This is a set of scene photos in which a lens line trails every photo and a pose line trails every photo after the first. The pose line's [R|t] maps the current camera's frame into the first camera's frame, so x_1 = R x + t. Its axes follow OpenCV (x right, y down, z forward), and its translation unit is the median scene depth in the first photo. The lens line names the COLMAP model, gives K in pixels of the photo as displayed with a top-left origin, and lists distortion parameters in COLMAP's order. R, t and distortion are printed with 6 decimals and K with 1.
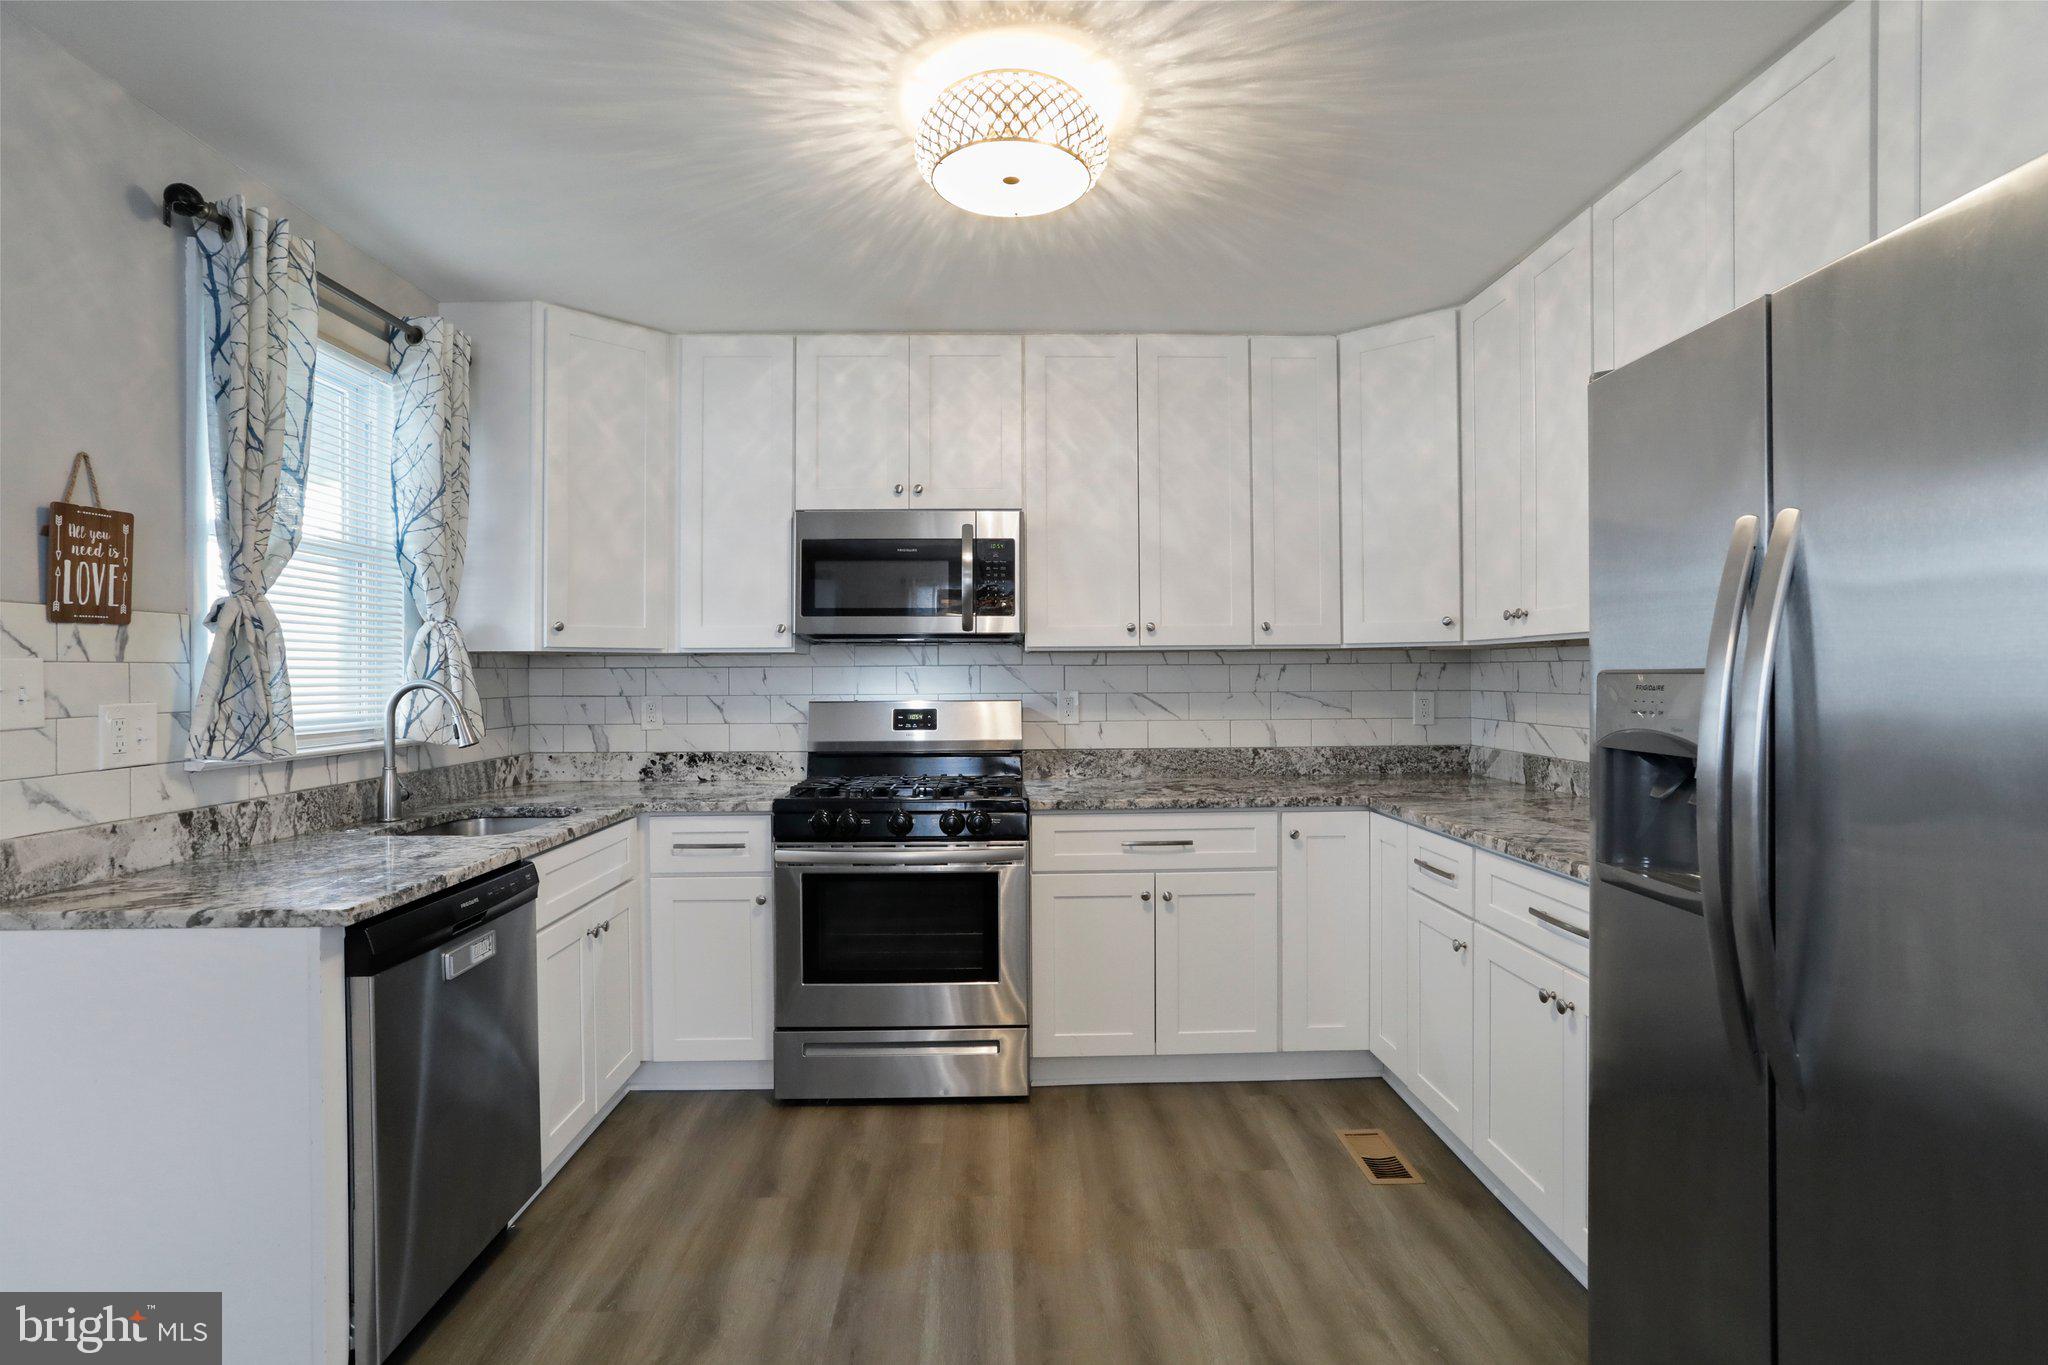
lens RADIAL K [[993.0, 0, 1016.5], [0, 993.0, 669.0], [0, 0, 1]] dist [-0.059981, 0.033096]
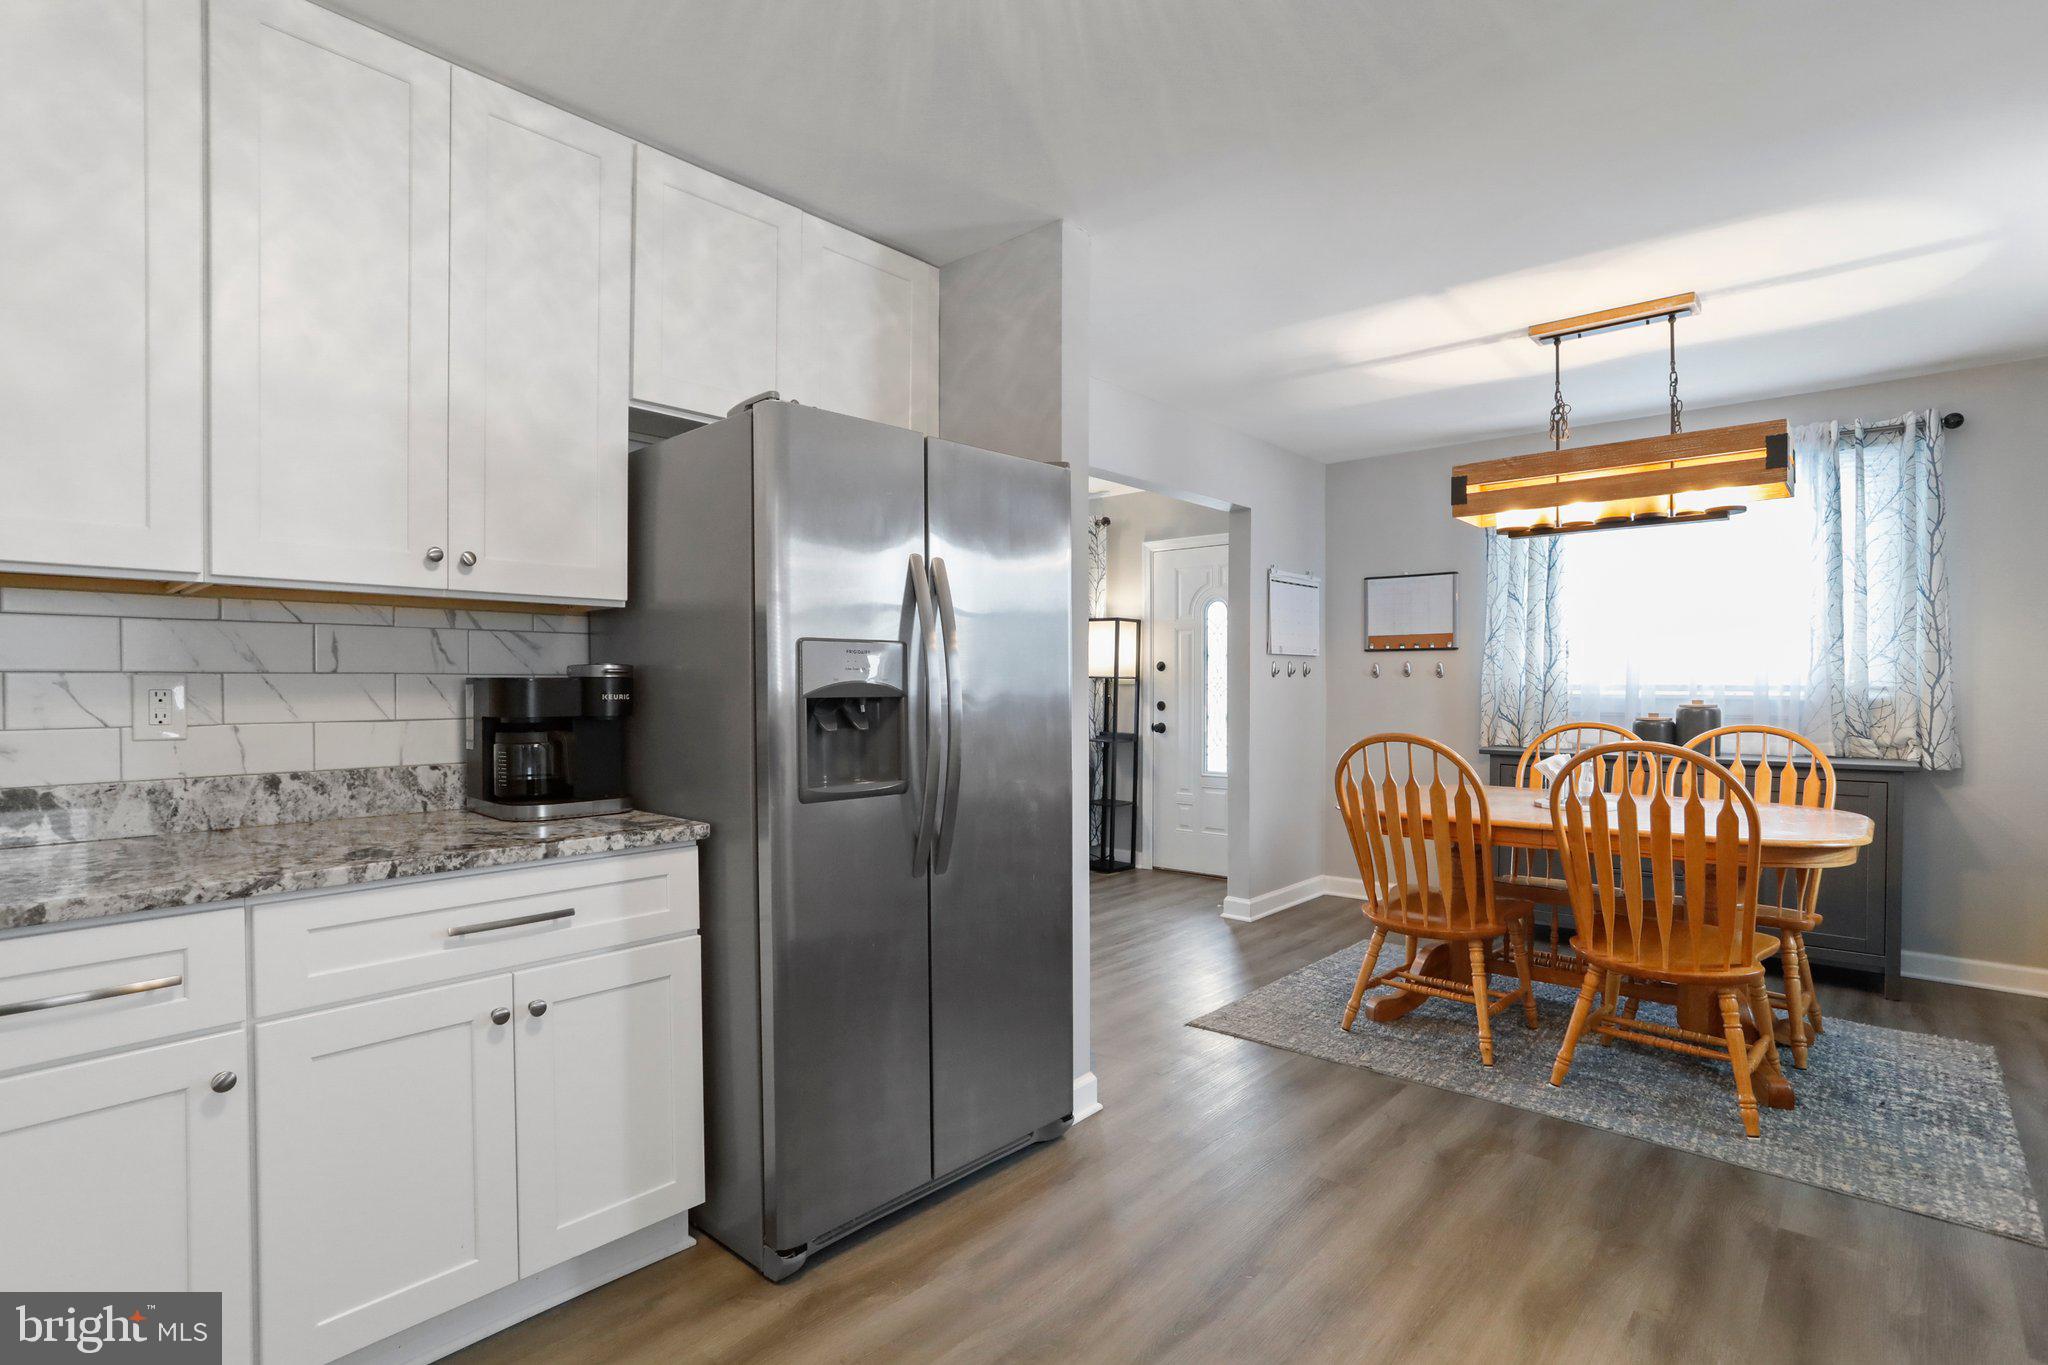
lens RADIAL K [[982.4, 0, 1052.6], [0, 982.4, 683.9], [0, 0, 1]] dist [-0.038028, -0.000550]
pose [[-0.728306, 0.001275, 0.685251, -0.250831], [0.001387, 0.999999, -0.000387, 0.031814], [-0.685251, 0.000669, -0.728307, 0.842632]]
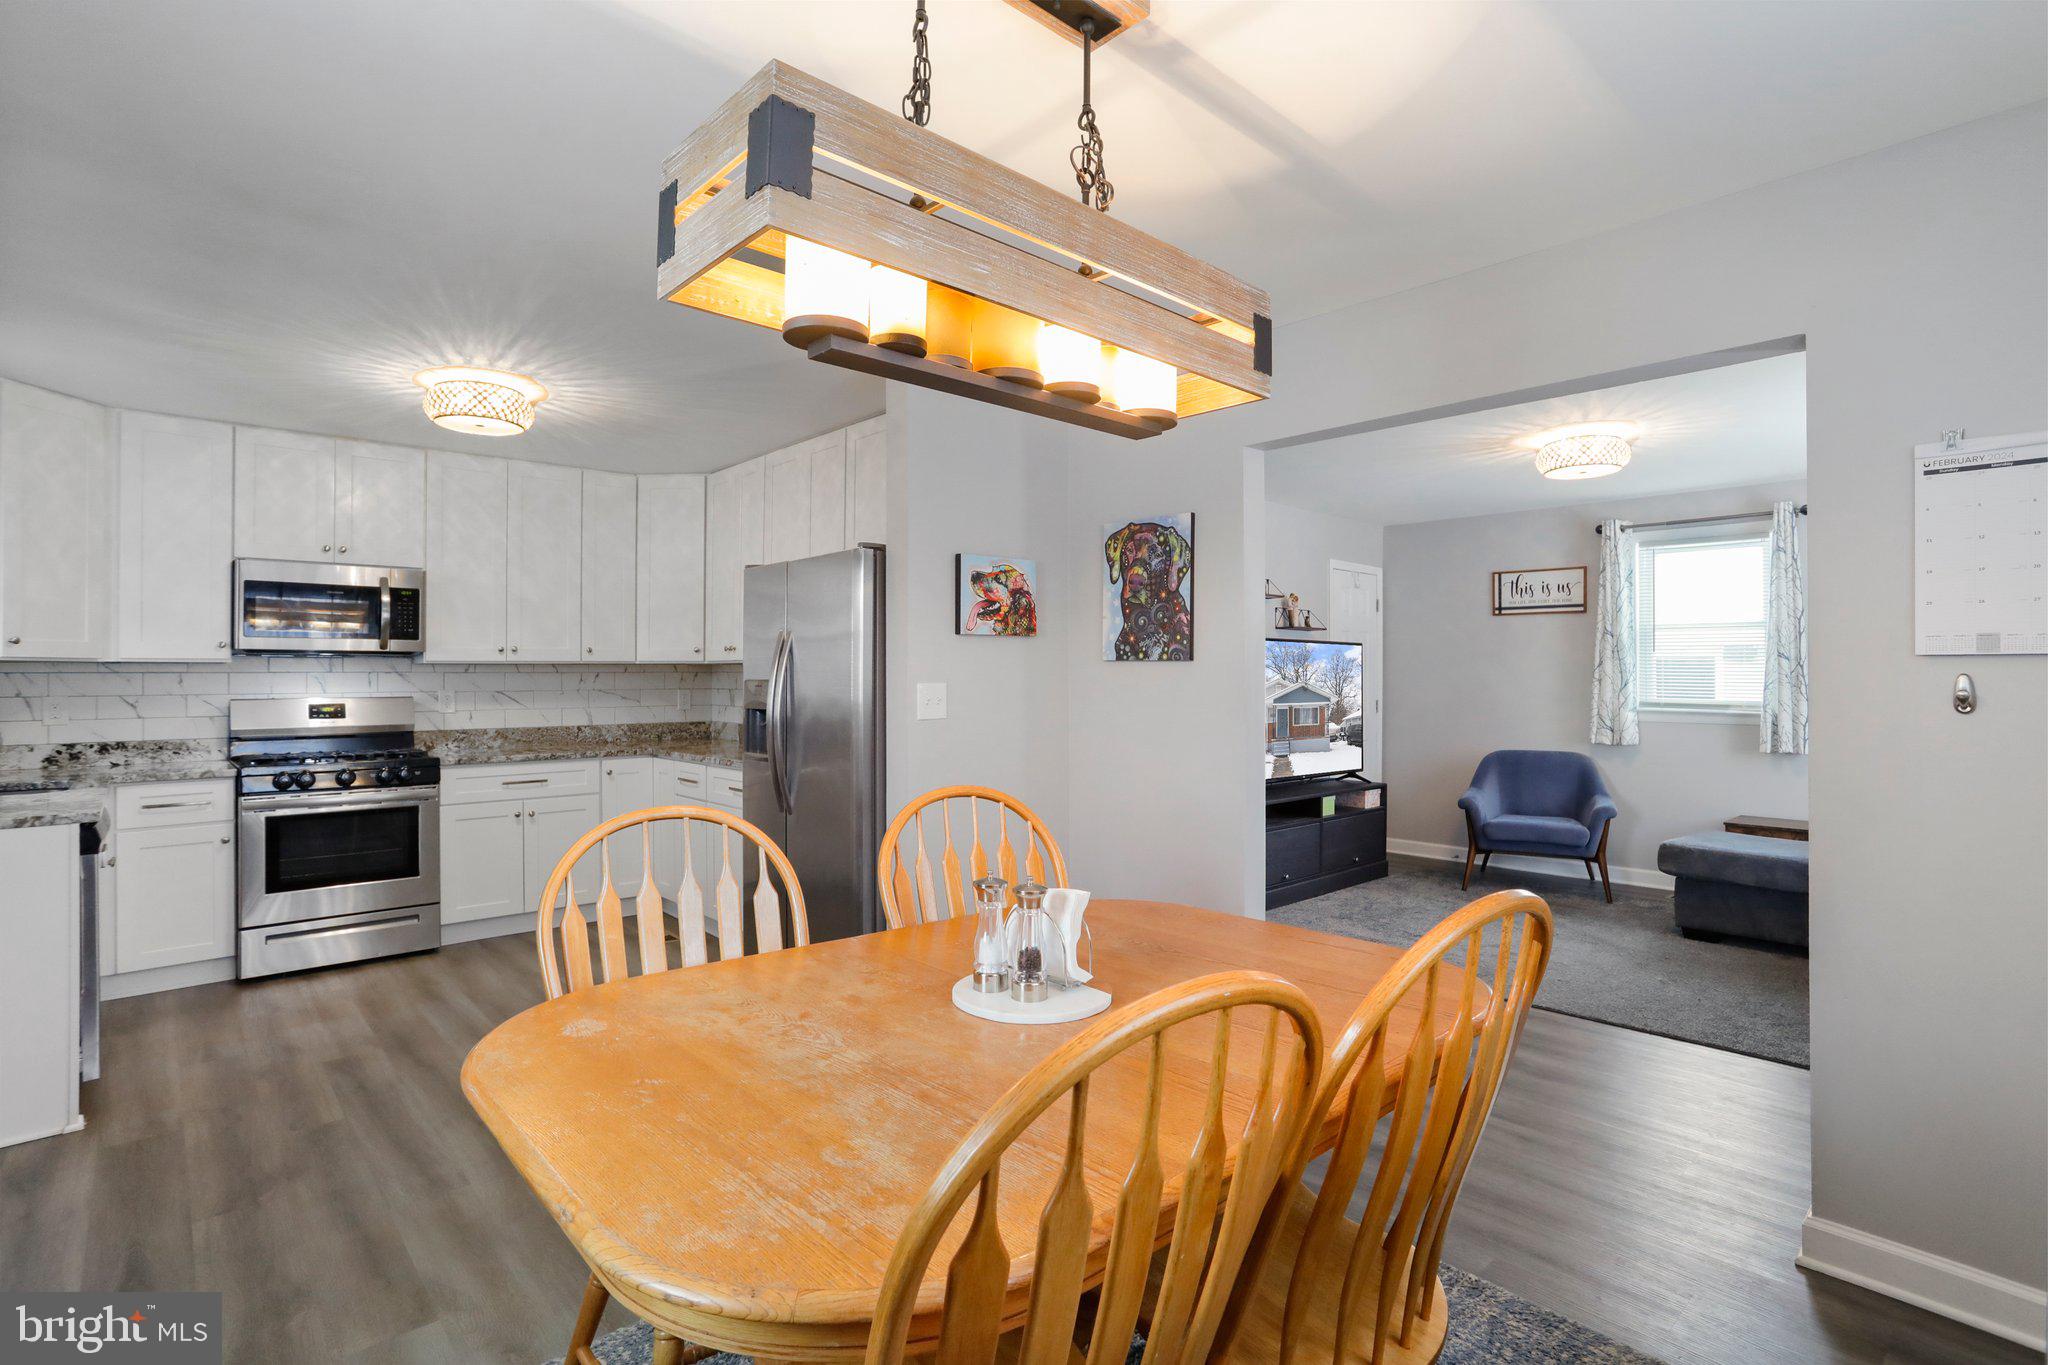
lens RADIAL K [[993.0, 0, 1016.5], [0, 993.0, 669.0], [0, 0, 1]] dist [-0.059981, 0.033096]
pose [[0.757899, 0.007848, 0.652325, -0.296310], [-0.006821, 0.999968, -0.004105, -0.010608], [-0.652336, -0.001338, 0.757929, -0.751365]]
